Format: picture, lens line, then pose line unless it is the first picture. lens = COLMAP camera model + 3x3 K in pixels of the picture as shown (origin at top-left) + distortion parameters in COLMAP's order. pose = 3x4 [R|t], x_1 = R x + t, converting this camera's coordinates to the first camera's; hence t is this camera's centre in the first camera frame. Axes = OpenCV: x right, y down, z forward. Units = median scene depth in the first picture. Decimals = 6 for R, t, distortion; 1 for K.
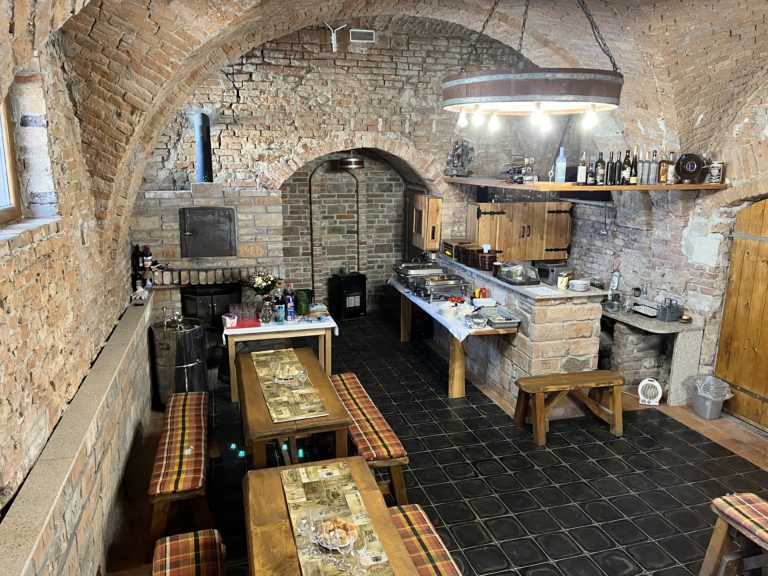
lens RADIAL K [[585.1, 0, 384.0], [0, 585.1, 288.0], [0, 0, 1]] dist [0.038914, -0.003719]
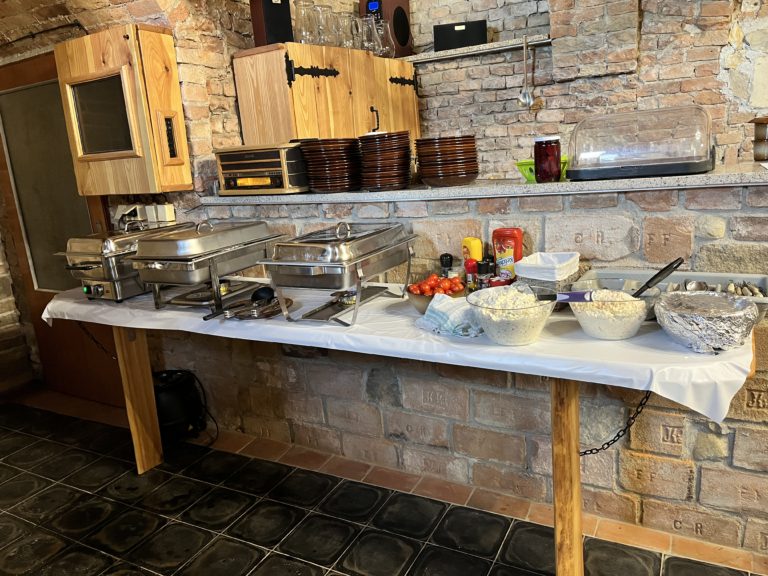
lens RADIAL K [[585.1, 0, 384.0], [0, 585.1, 288.0], [0, 0, 1]] dist [0.038914, -0.003719]
pose [[0.687378, -0.228869, 0.689297, -0.090657], [0.235725, 0.967978, 0.086331, -0.009935], [-0.686982, 0.103143, 0.719317, 0.697609]]
